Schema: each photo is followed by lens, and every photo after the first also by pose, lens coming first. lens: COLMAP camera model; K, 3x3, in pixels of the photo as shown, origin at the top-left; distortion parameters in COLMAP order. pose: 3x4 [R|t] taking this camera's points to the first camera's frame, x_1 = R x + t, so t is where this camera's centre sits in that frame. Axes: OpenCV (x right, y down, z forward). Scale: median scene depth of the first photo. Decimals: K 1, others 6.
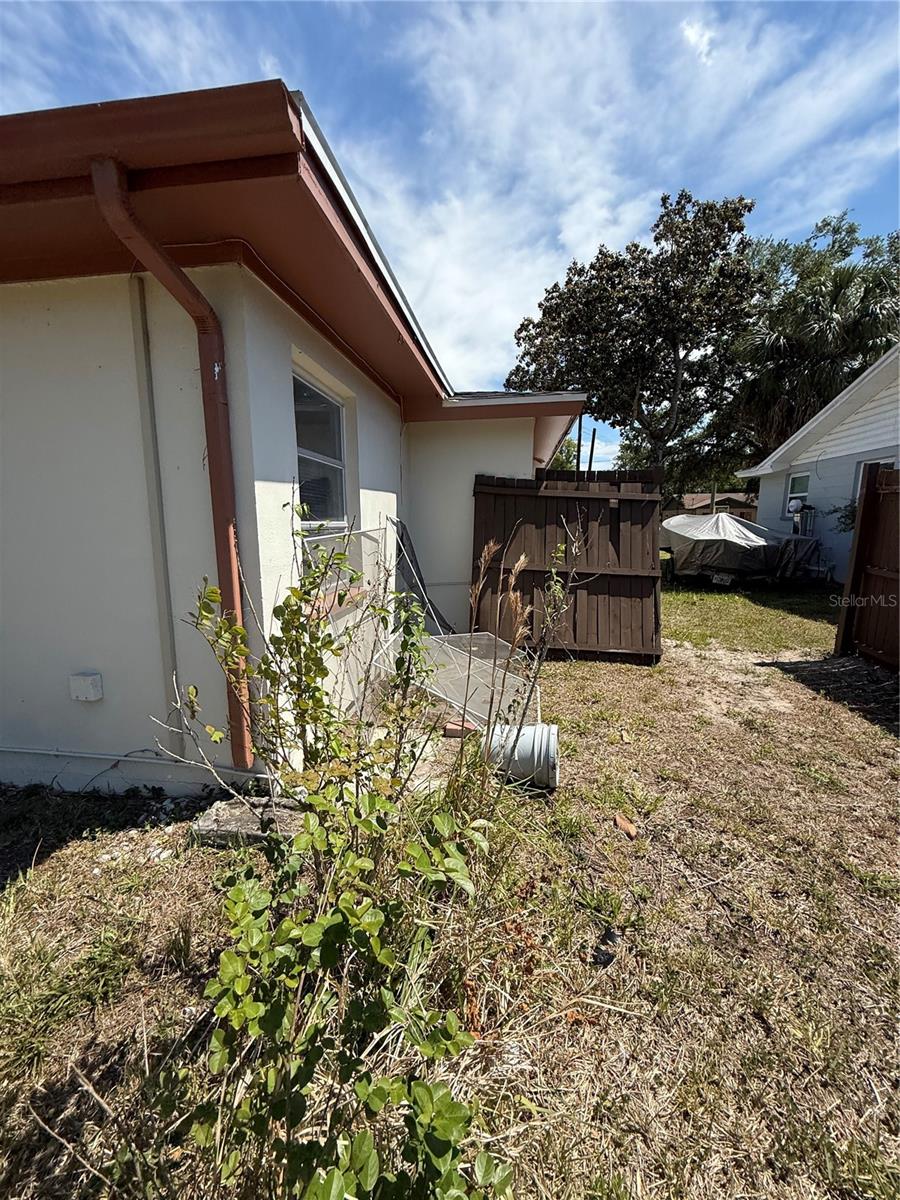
lens RADIAL K [[475.8, 0, 450.0], [0, 475.8, 600.0], [0, 0, 1]] dist [0.001894, 0.000070]
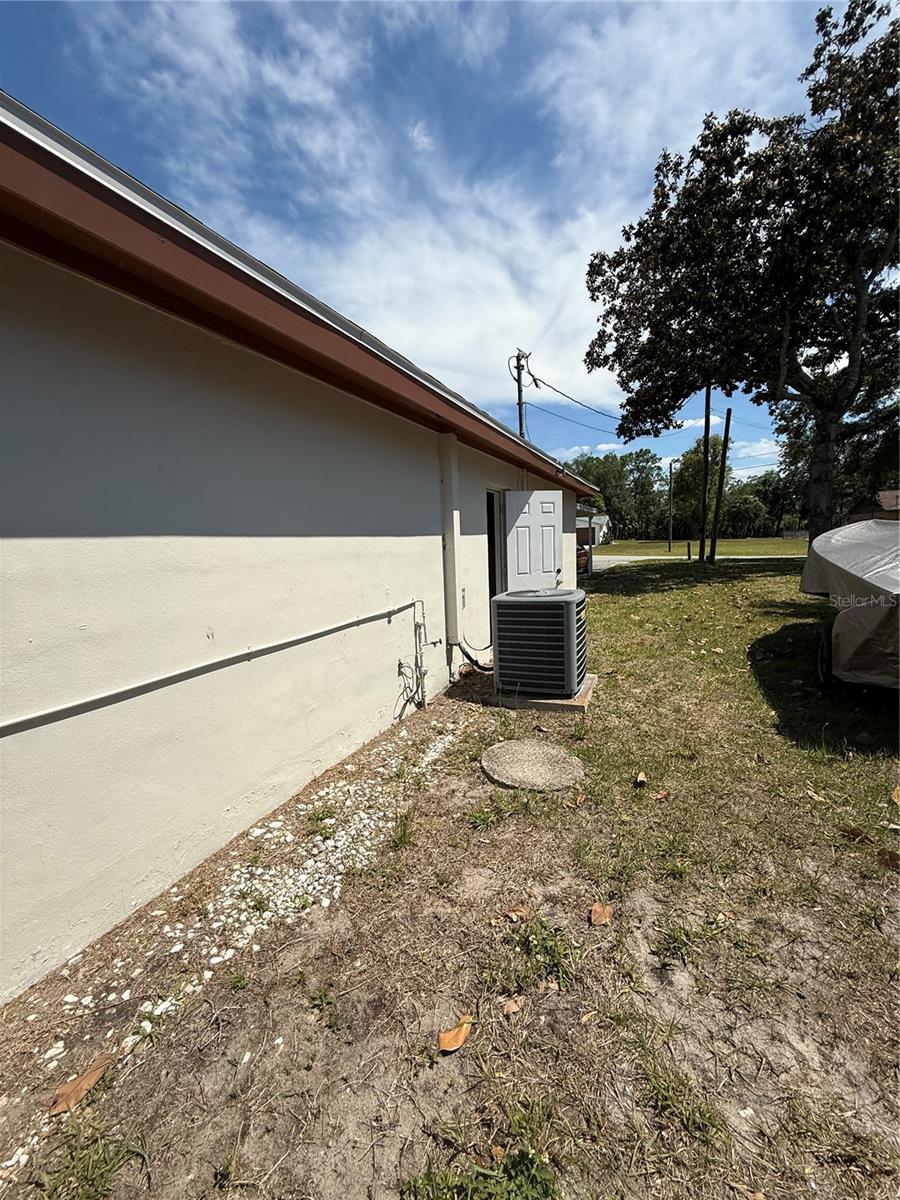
lens RADIAL K [[479.0, 0, 438.1], [0, 479.0, 593.0], [0, 0, 1]] dist [-0.000008, -0.000012]
pose [[0.957192, -0.003635, -0.289431, 0.084431], [-0.011022, 0.998738, -0.048996, -0.030489], [0.289244, 0.050089, 0.955944, 0.167520]]
